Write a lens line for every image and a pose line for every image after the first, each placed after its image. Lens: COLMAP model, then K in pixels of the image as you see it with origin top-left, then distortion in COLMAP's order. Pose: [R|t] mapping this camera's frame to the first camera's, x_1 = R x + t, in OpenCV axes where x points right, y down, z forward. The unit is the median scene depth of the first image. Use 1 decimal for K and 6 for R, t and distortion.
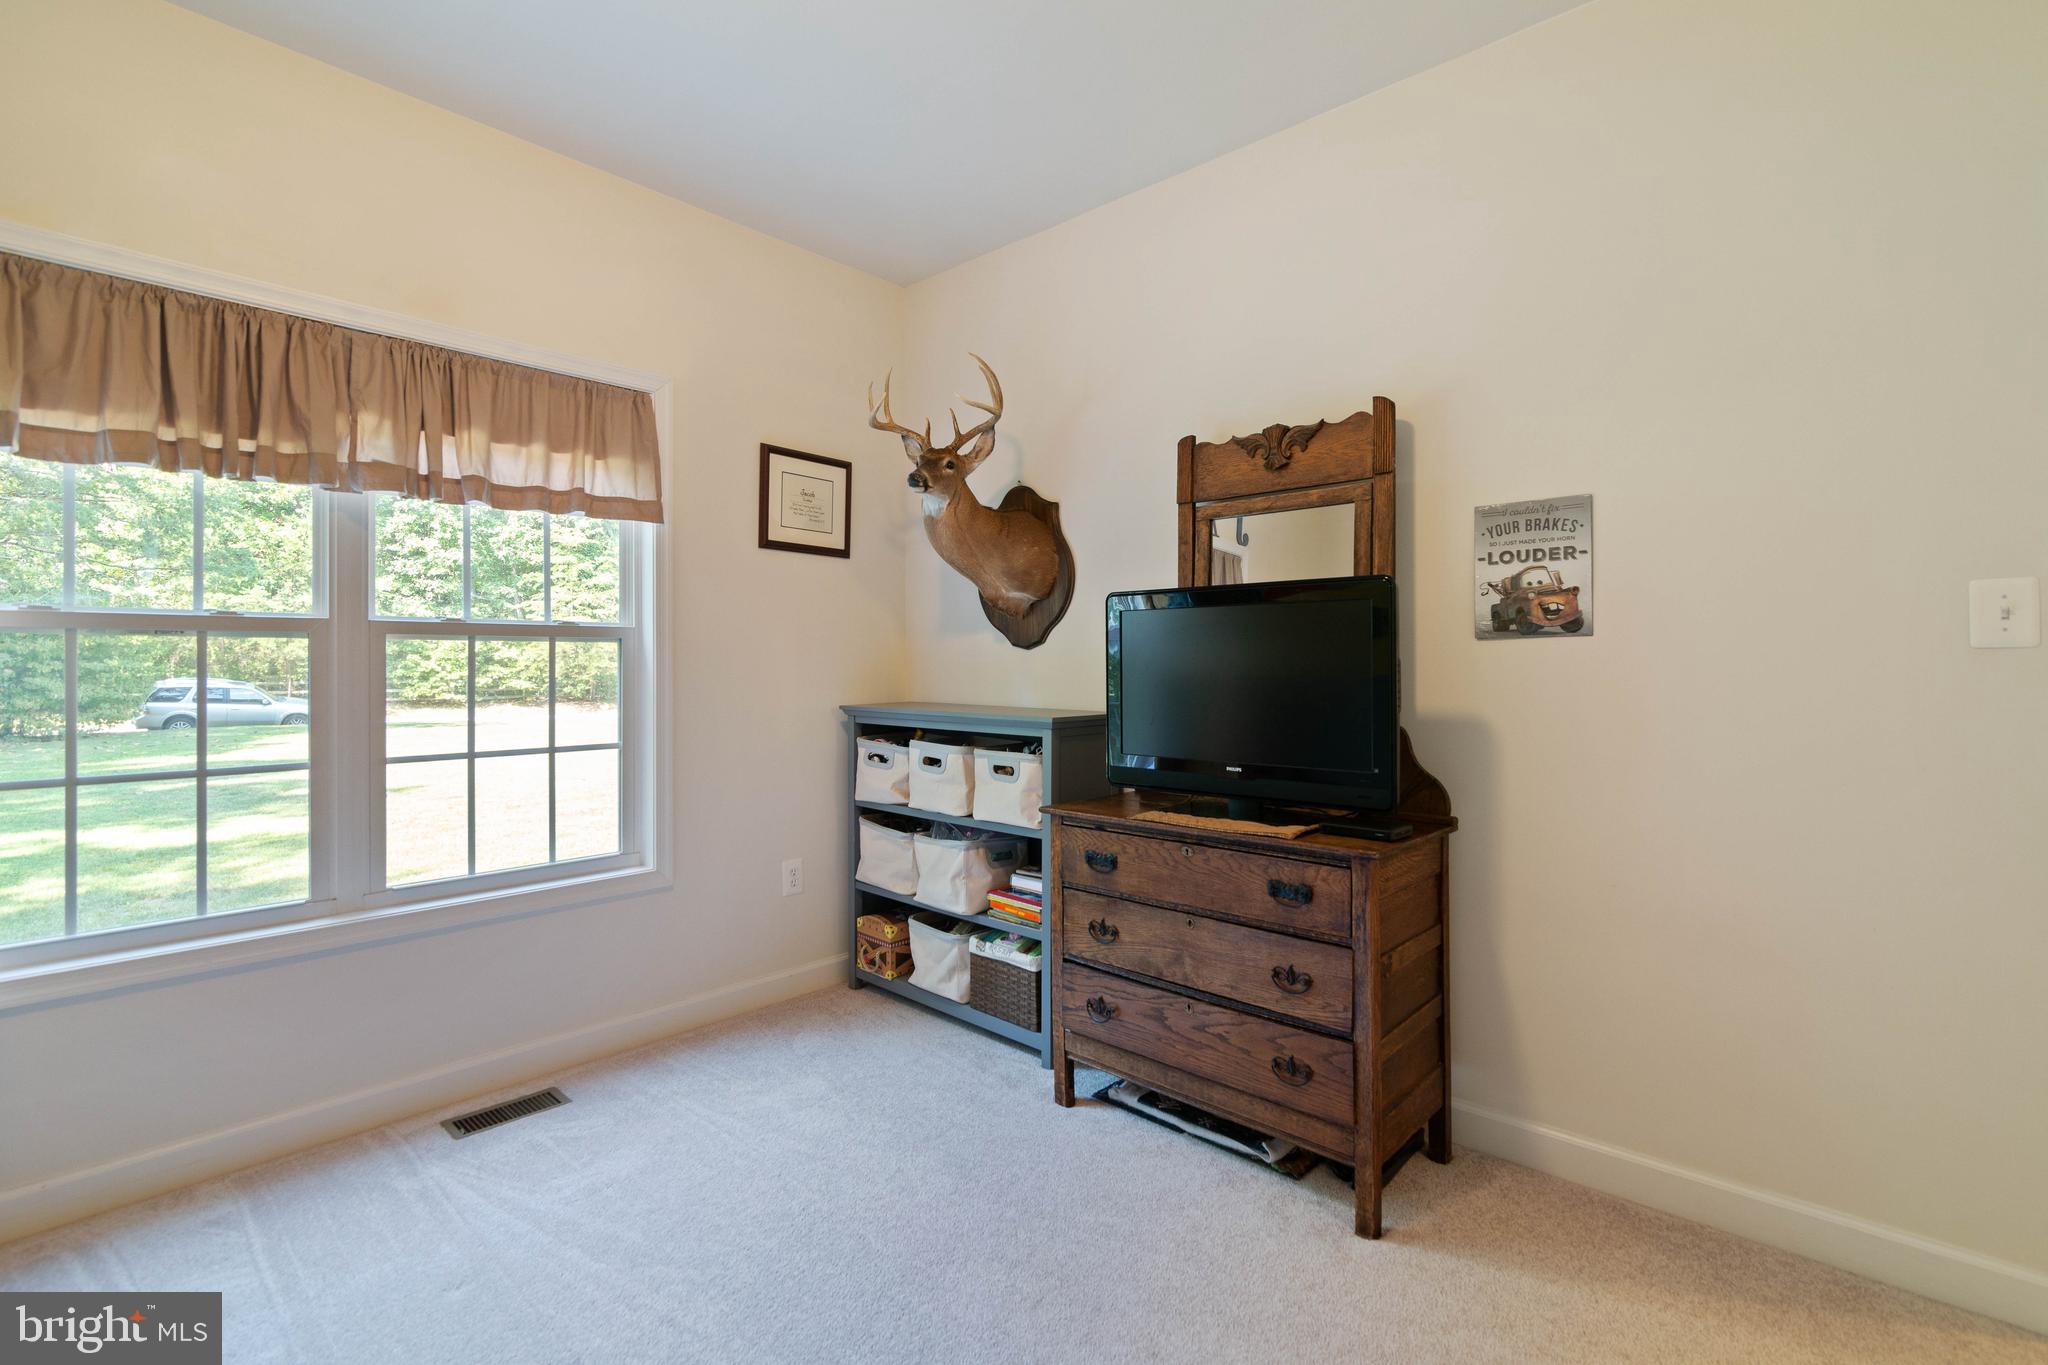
lens RADIAL K [[936.5, 0, 1026.0], [0, 936.5, 669.5], [0, 0, 1]] dist [-0.000005, -0.002378]
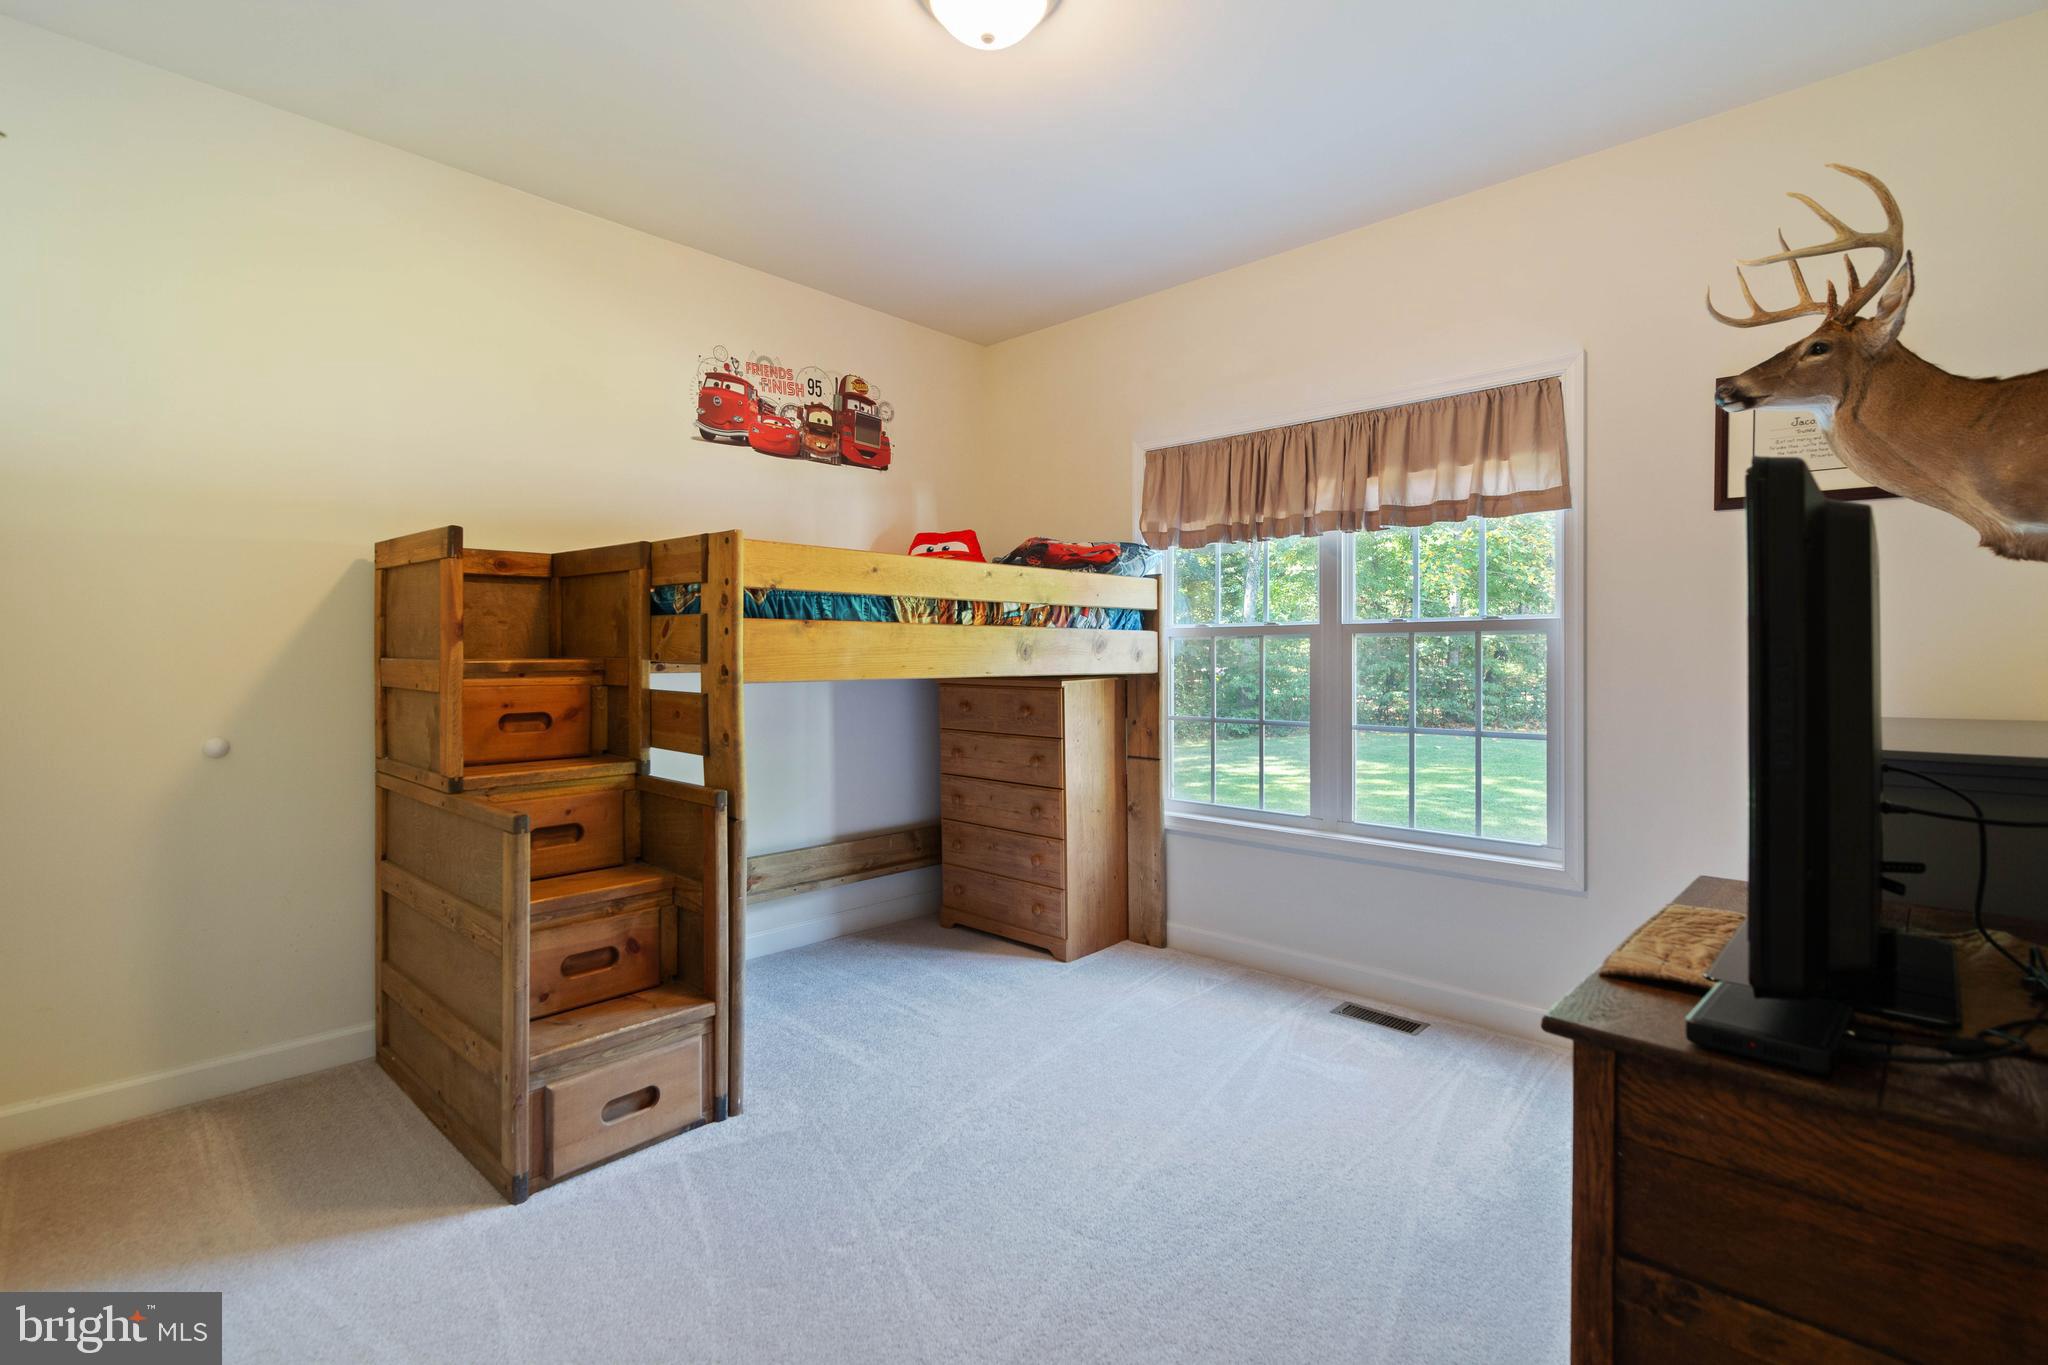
lens RADIAL K [[936.5, 0, 1025.4], [0, 936.5, 669.1], [0, 0, 1]] dist [-0.000005, -0.002378]
pose [[-0.015731, 0.017255, -0.999727, 0.648670], [-0.006360, 0.999829, 0.017357, -0.006197], [0.999856, 0.006632, -0.015618, 0.521692]]
